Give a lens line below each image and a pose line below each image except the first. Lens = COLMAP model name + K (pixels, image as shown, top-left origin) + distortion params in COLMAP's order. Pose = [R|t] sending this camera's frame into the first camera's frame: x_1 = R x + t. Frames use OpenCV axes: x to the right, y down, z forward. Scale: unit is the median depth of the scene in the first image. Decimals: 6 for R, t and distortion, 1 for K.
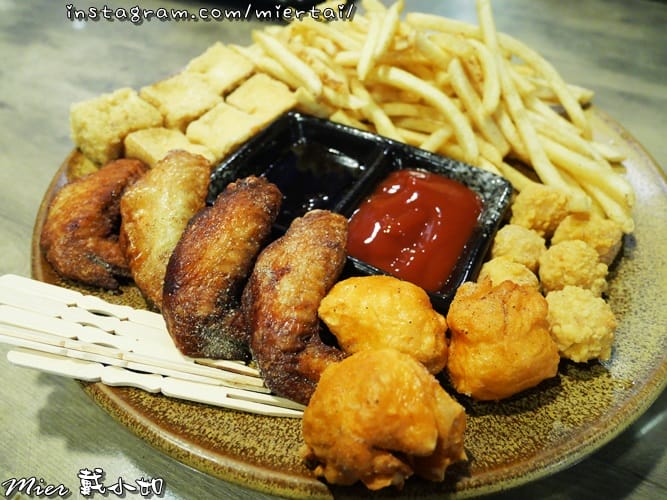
lens RADIAL K [[543.3, 0, 333.5], [0, 543.3, 250.0], [0, 0, 1]] dist [-0.017002, 0.007453]
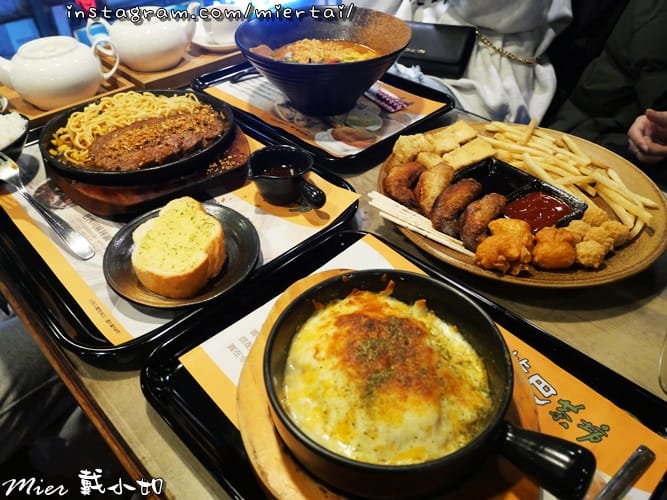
lens RADIAL K [[543.3, 0, 333.5], [0, 543.3, 250.0], [0, 0, 1]] dist [-0.017002, 0.007453]
pose [[0.929776, 0.236748, -0.281899, 0.042047], [-0.262406, 0.963304, -0.056471, 0.502990], [0.258185, 0.126477, 0.957781, -1.539036]]
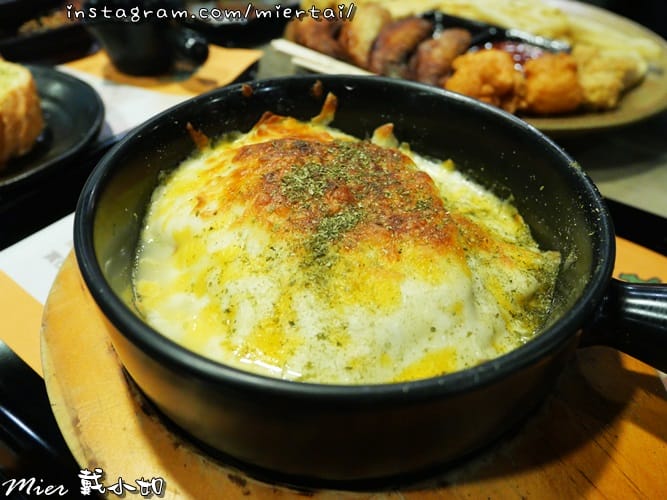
lens RADIAL K [[543.3, 0, 333.5], [0, 543.3, 250.0], [0, 0, 1]] dist [-0.017002, 0.007453]
pose [[0.982022, 0.146136, -0.119489, -0.096474], [-0.157623, 0.983102, -0.093086, 0.830910], [0.103866, 0.110246, 0.988462, -0.704924]]
